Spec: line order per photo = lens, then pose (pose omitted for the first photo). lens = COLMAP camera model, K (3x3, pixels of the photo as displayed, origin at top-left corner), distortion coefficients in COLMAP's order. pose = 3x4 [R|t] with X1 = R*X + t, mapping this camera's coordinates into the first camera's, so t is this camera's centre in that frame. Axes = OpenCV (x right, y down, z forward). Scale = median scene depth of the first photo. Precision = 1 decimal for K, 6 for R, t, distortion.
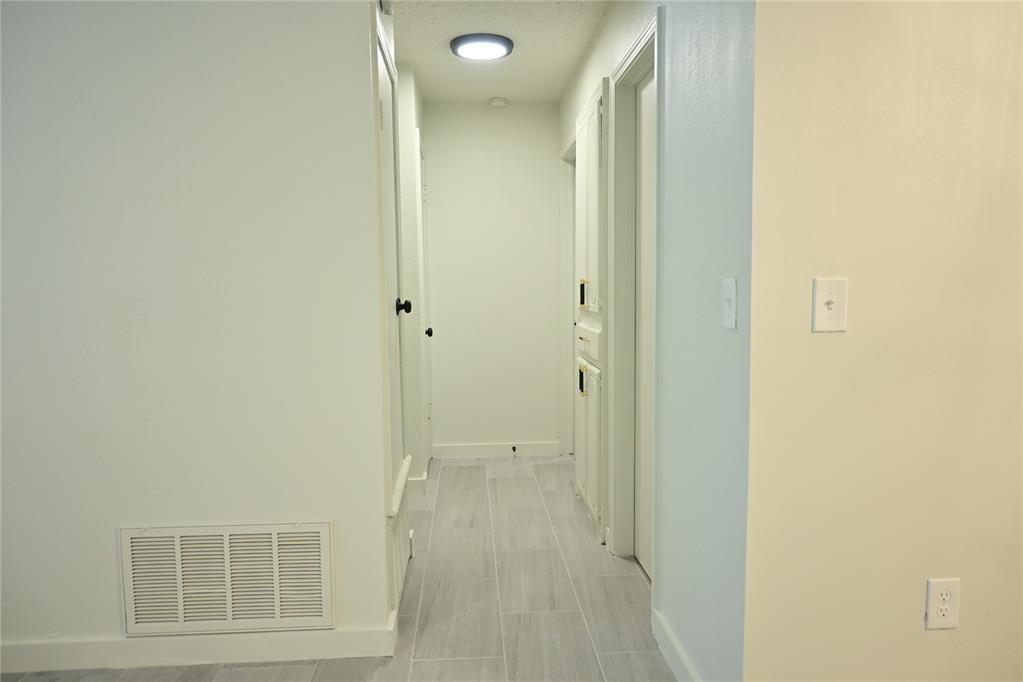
lens RADIAL K [[695.5, 0, 510.8], [0, 695.5, 338.7], [0, 0, 1]] dist [0.007333, -0.001747]
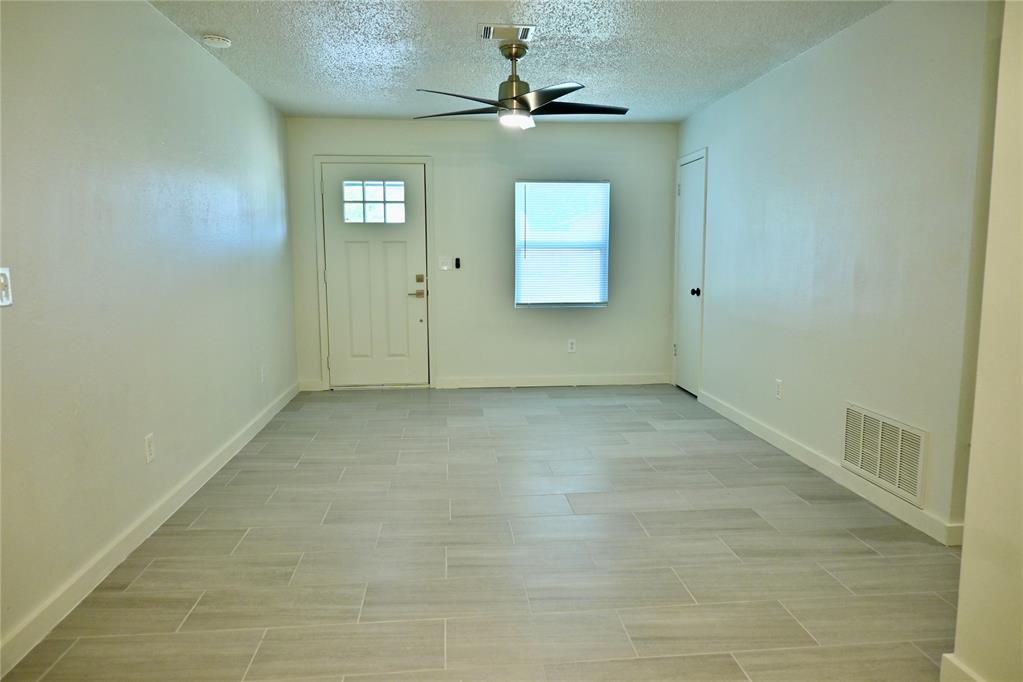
lens RADIAL K [[695.5, 0, 511.6], [0, 695.5, 340.9], [0, 0, 1]] dist [0.007333, -0.001747]
pose [[0.029918, 0.132519, -0.990729, 1.076770], [-0.090379, 0.987471, 0.129354, -0.023596], [0.995458, 0.085671, 0.041520, 0.095853]]
